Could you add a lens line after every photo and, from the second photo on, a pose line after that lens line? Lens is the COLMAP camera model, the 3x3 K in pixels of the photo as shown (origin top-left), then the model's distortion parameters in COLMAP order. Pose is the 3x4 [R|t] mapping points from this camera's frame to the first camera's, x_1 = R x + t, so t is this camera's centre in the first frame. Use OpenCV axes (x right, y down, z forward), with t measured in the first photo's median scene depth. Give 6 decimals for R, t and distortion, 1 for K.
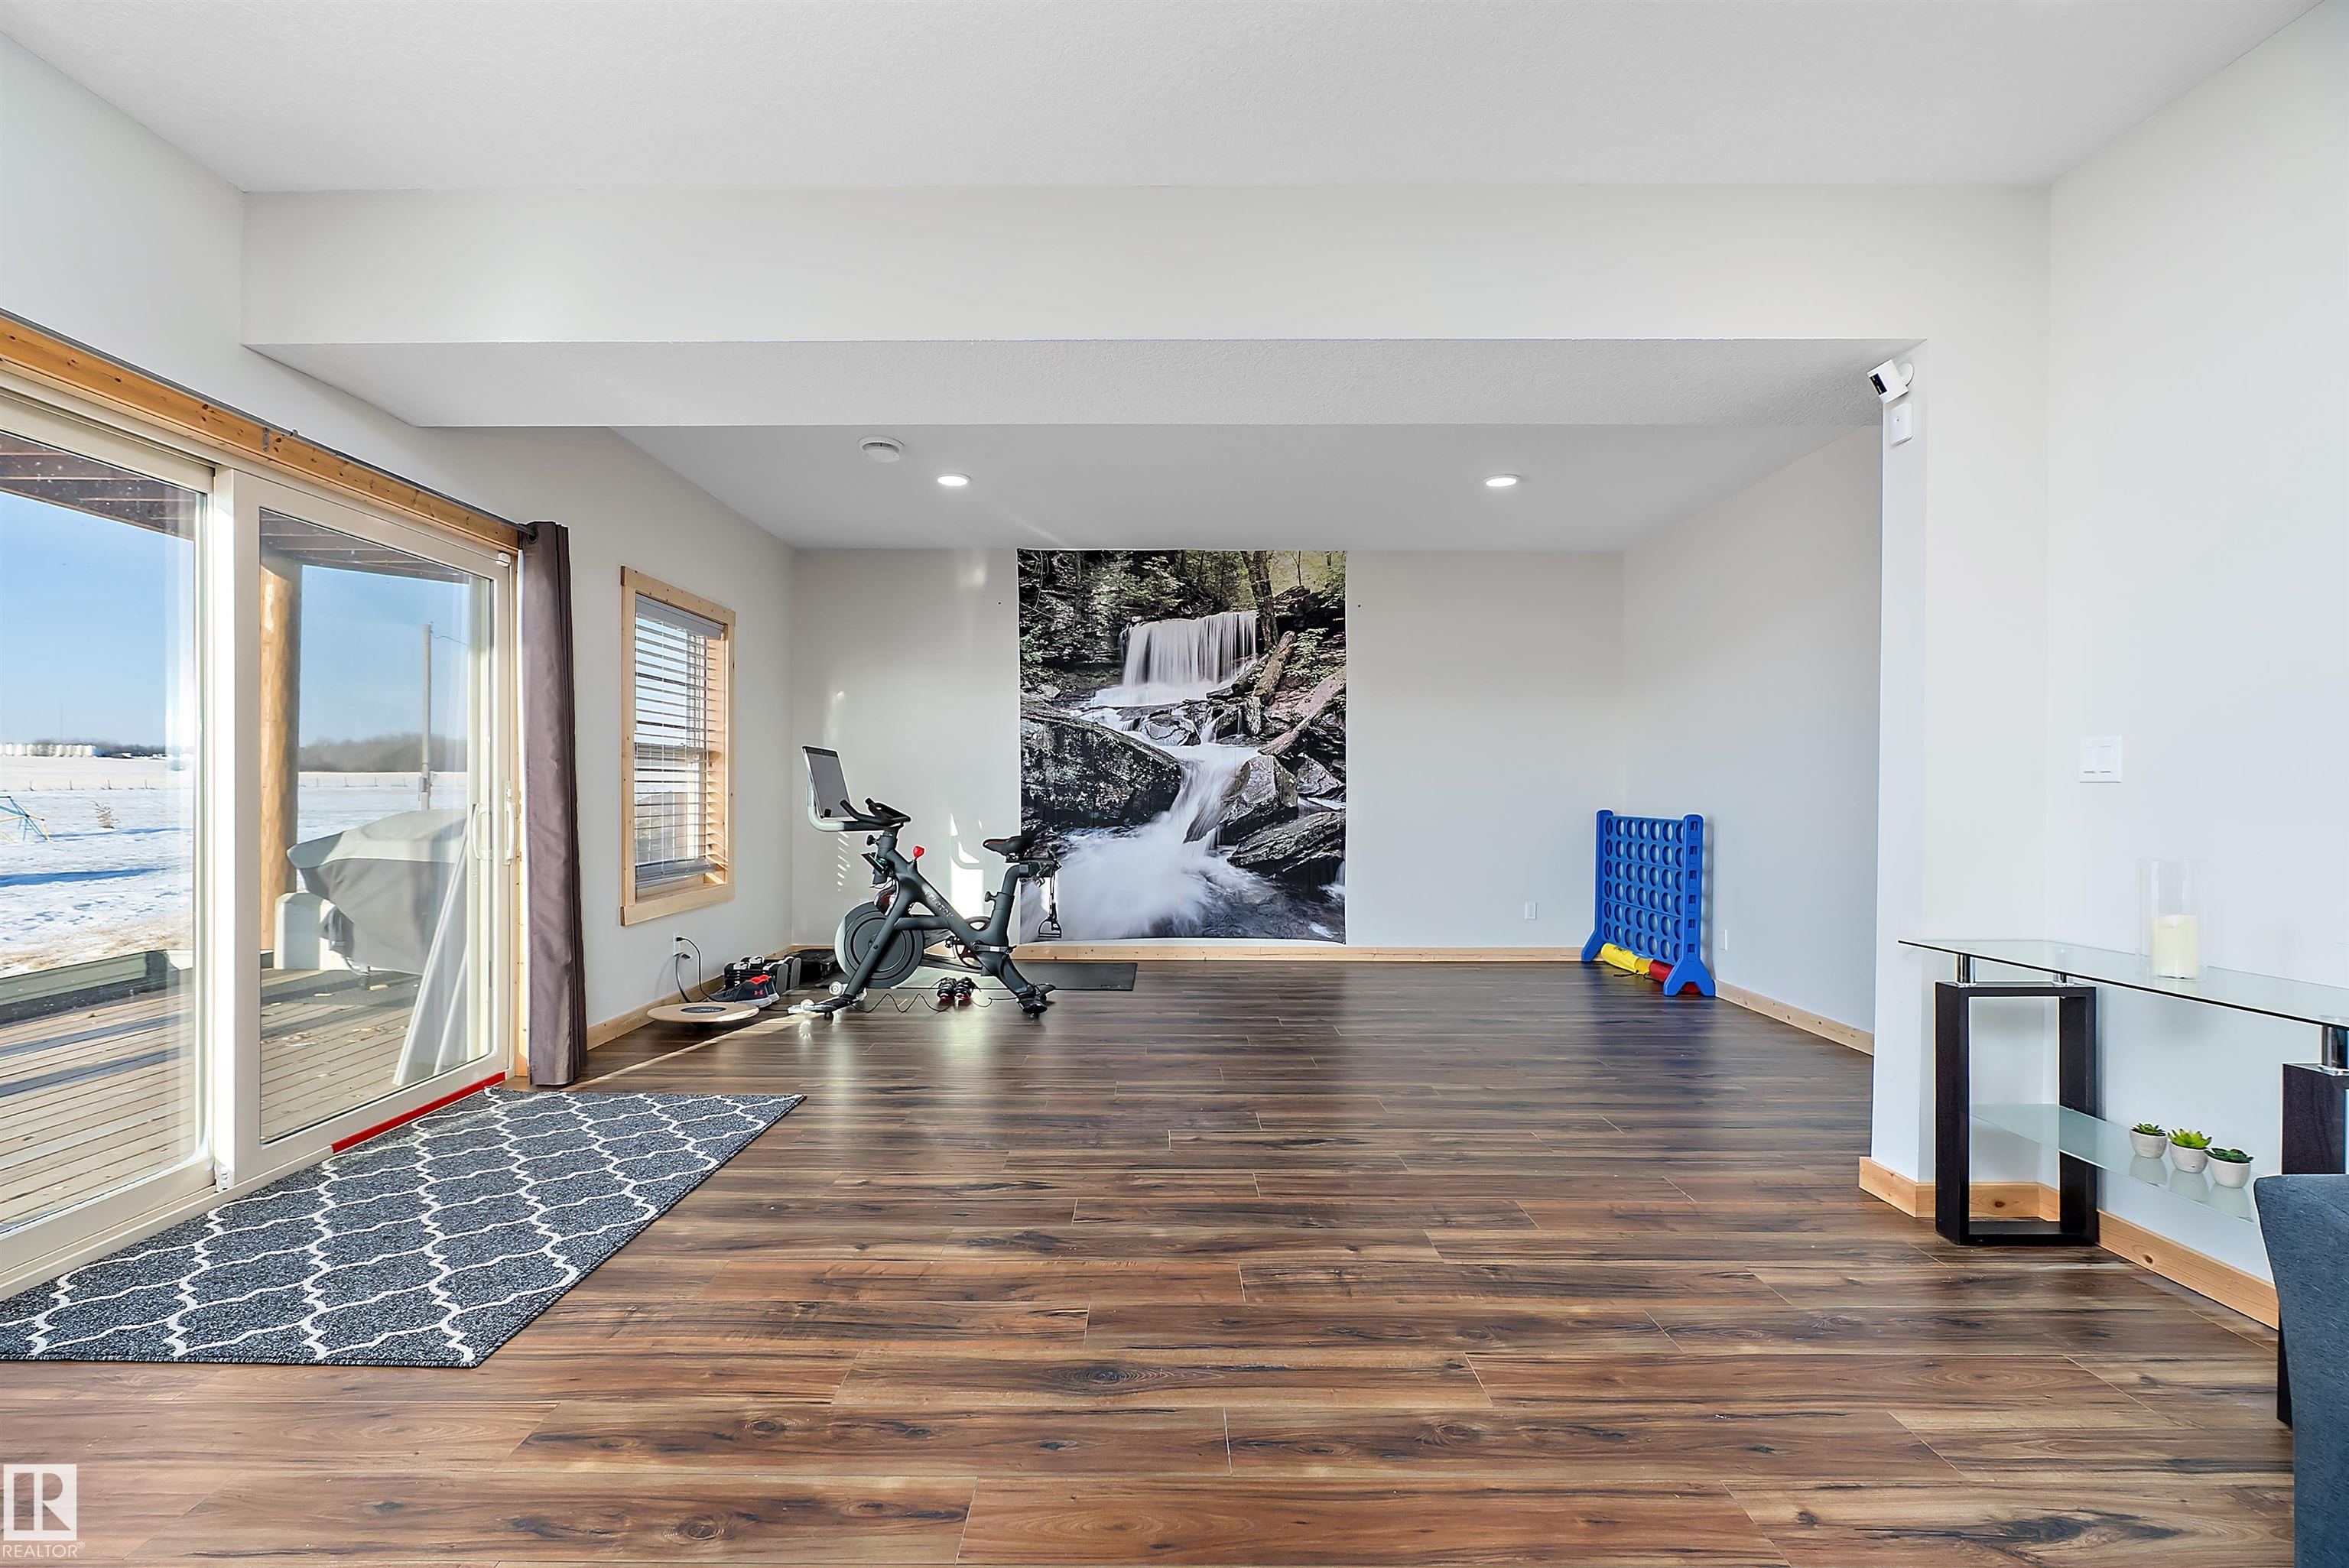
lens RADIAL K [[1048.6, 0, 1160.9], [0, 1048.6, 789.6], [0, 0, 1]] dist [-0.013714, 0.004101]
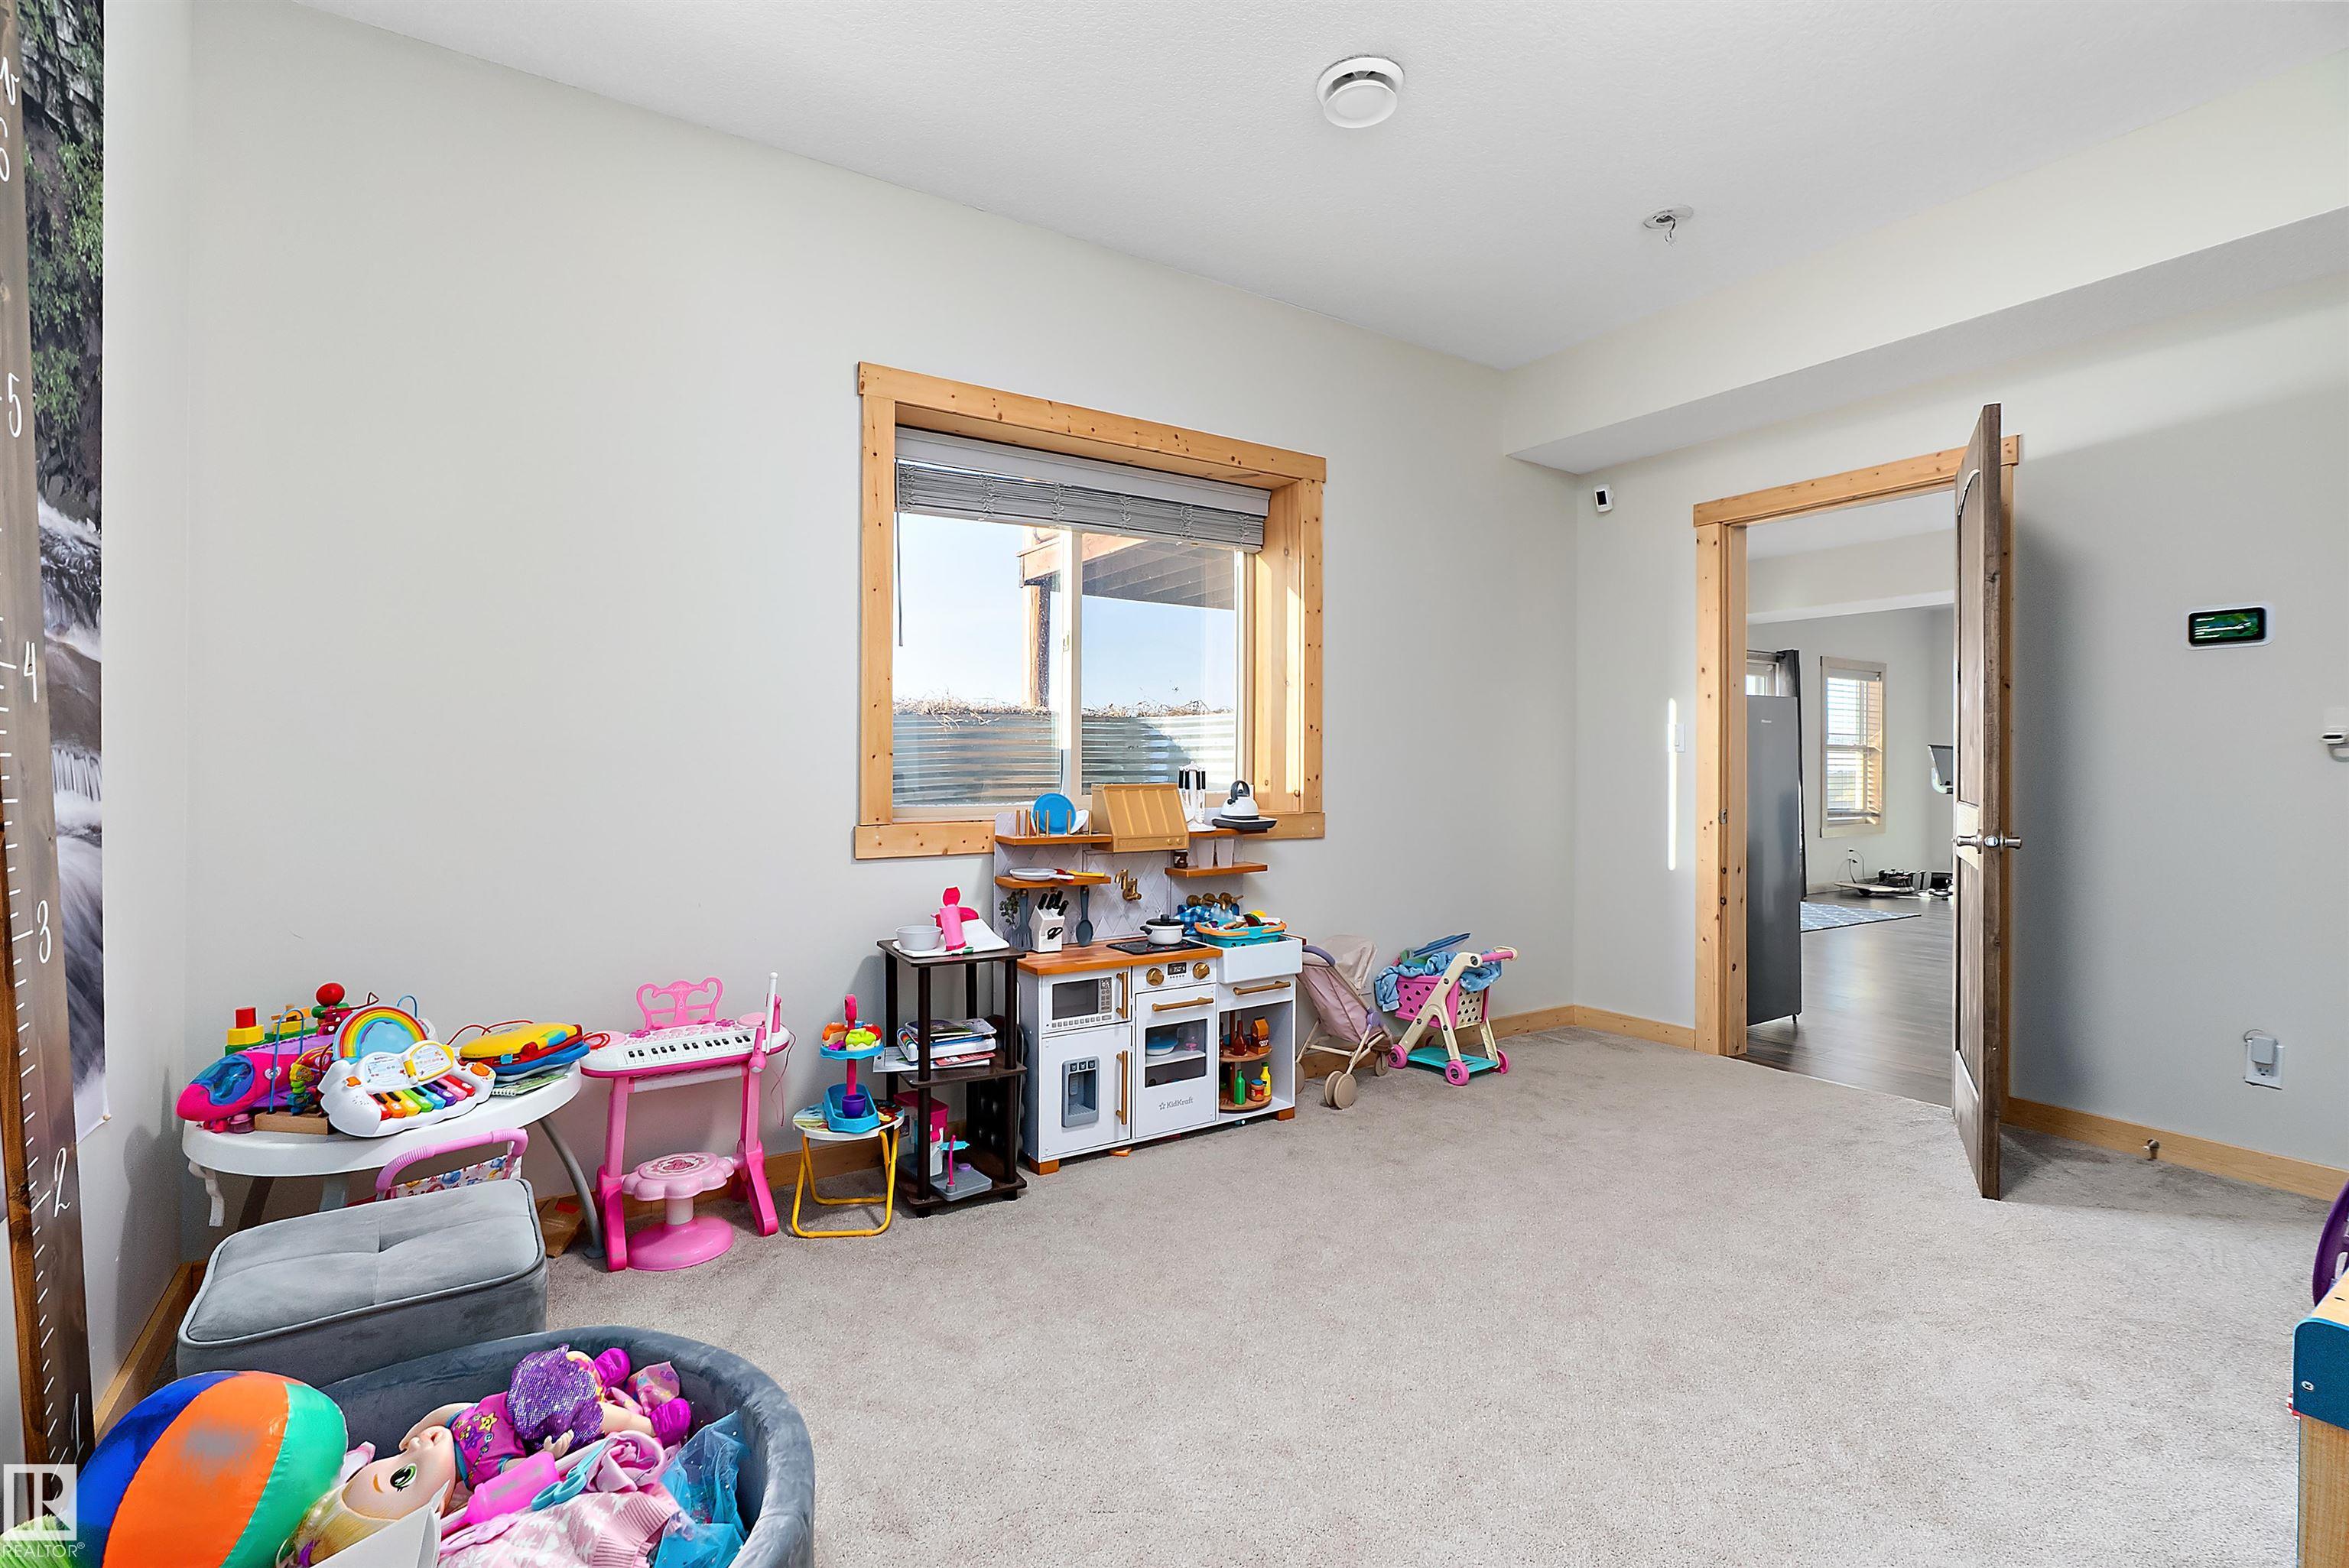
lens RADIAL K [[1048.6, 0, 1173.3], [0, 1048.6, 777.2], [0, 0, 1]] dist [-0.013714, 0.004101]
pose [[0.542504, 0.005274, -0.840037, 0.636973], [-0.000526, 0.999982, 0.005938, 0.005094], [0.840053, -0.002779, 0.542497, -1.464051]]
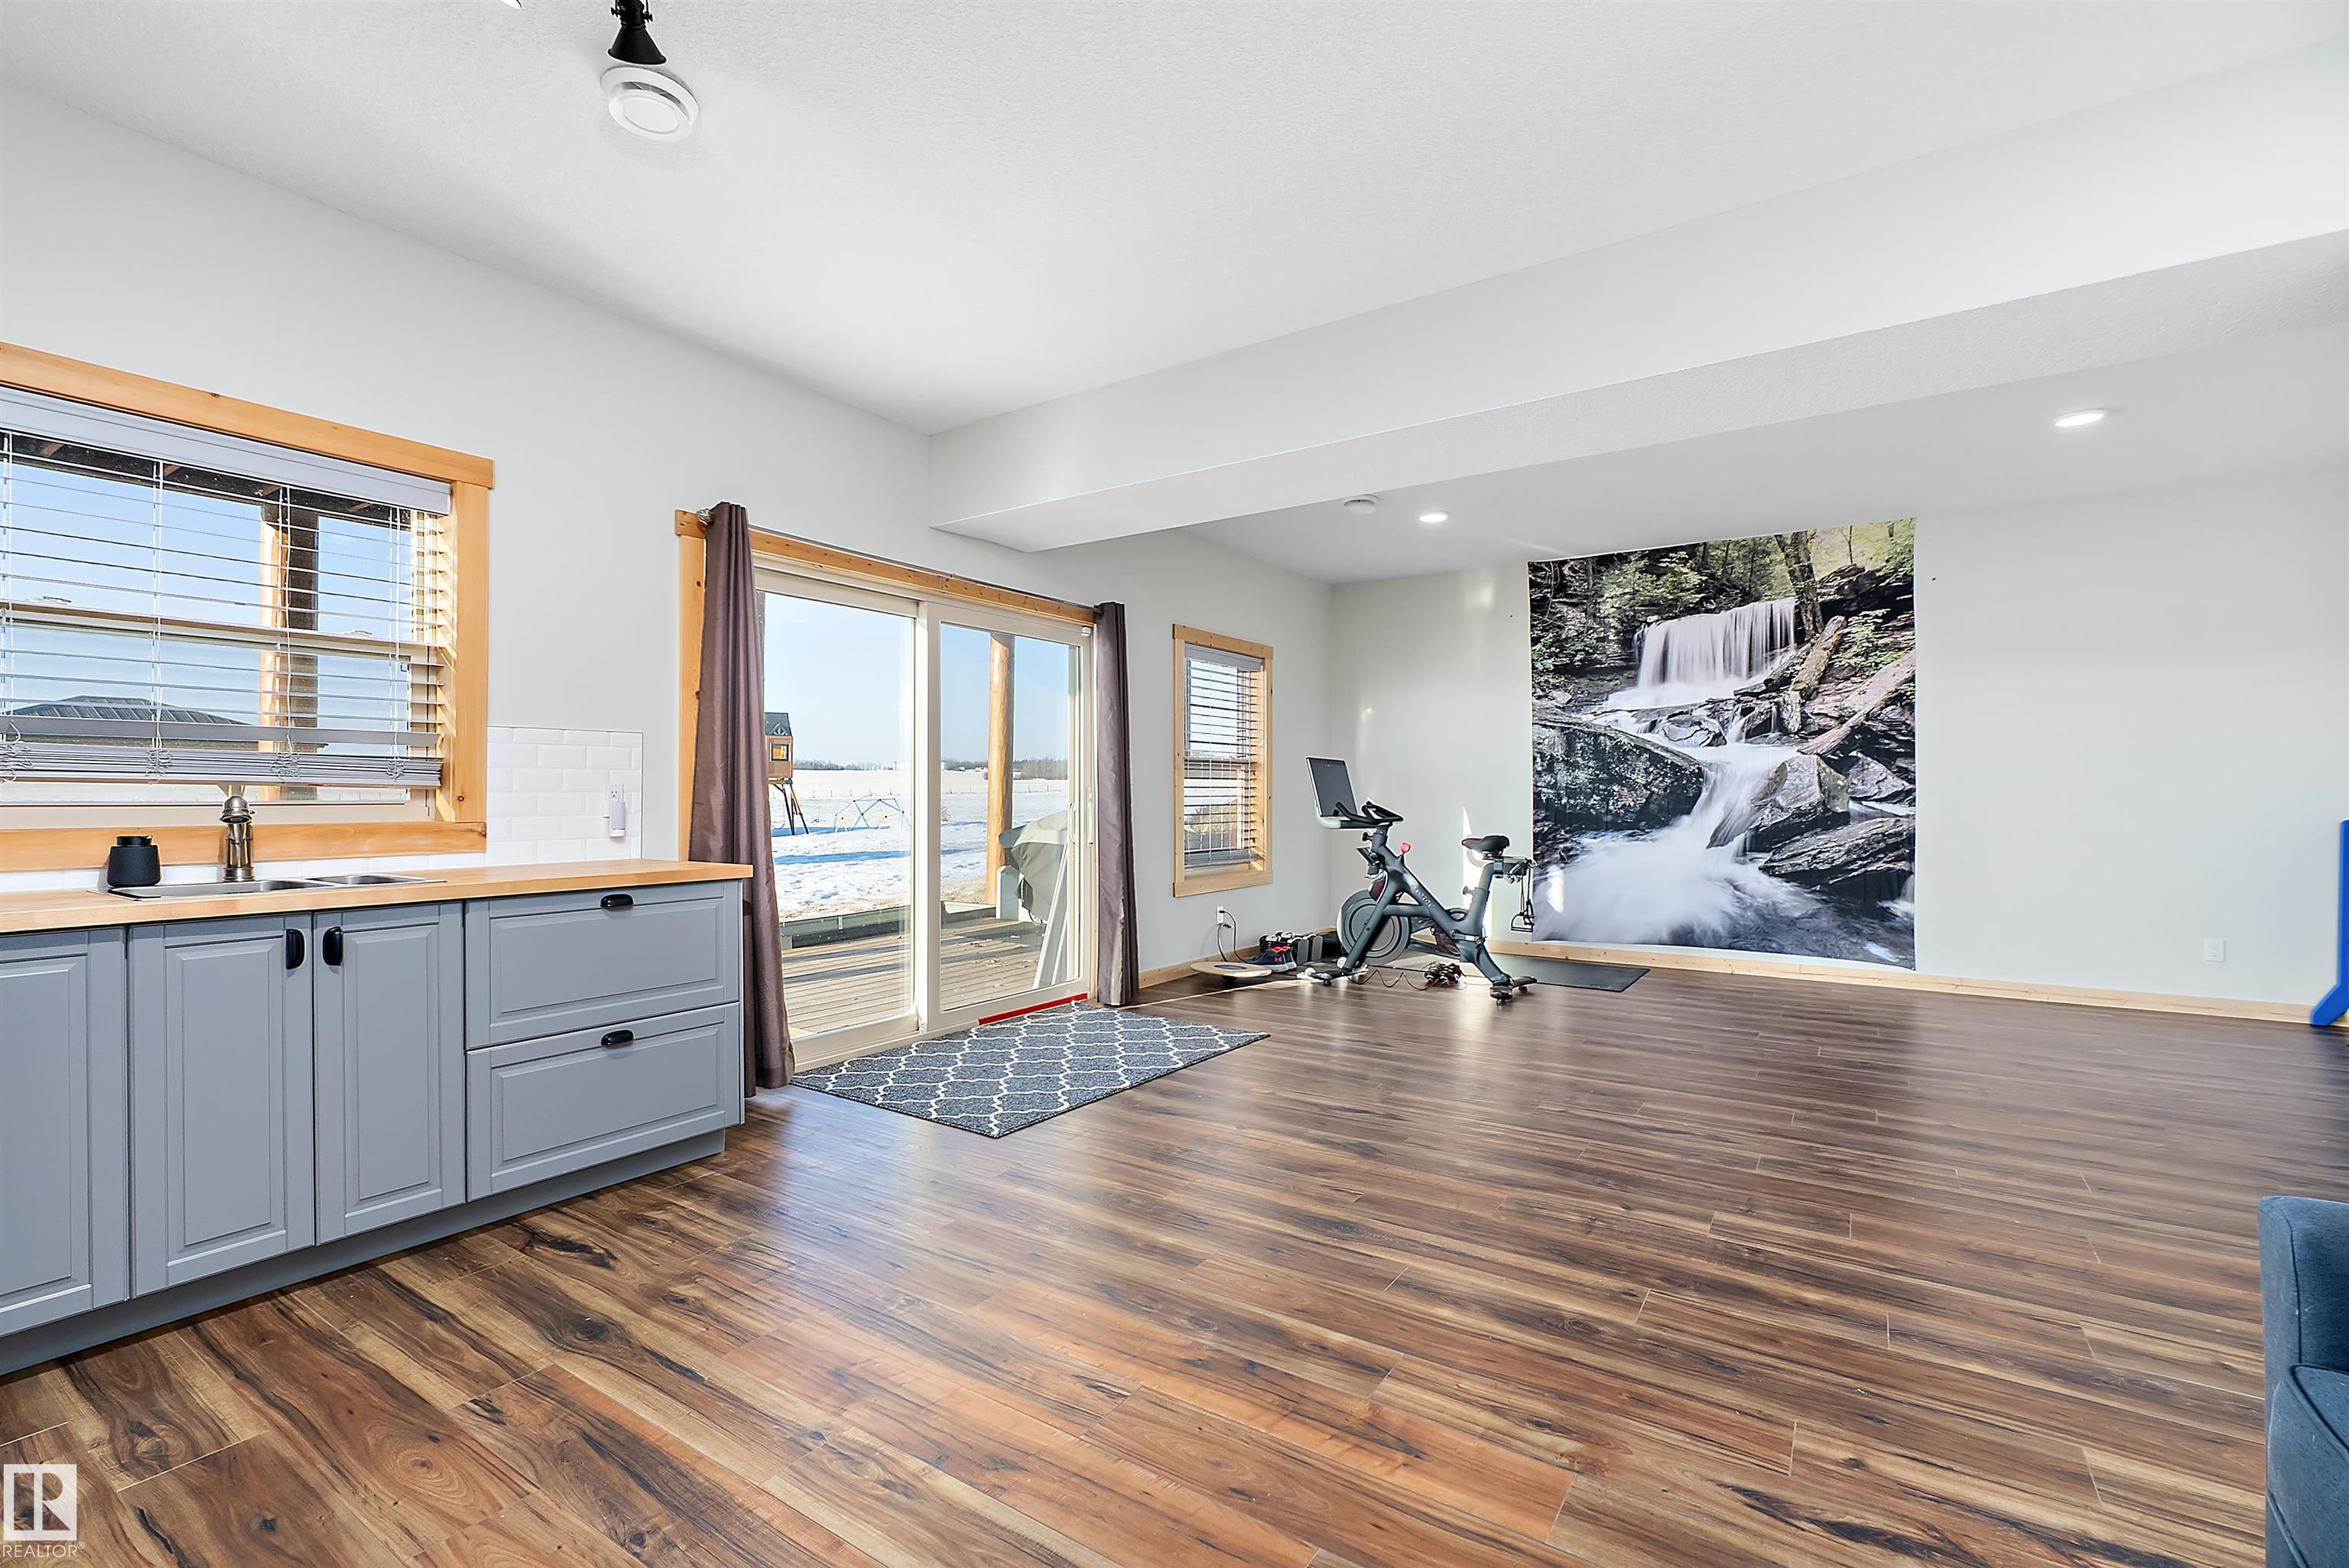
lens RADIAL K [[1048.6, 0, 1148.6], [0, 1048.6, 790.1], [0, 0, 1]] dist [-0.013714, 0.004101]
pose [[0.821969, -0.003279, -0.569523, 0.280746], [0.001934, 0.999994, -0.002965, -0.000875], [0.569529, 0.001336, 0.821970, -0.139515]]
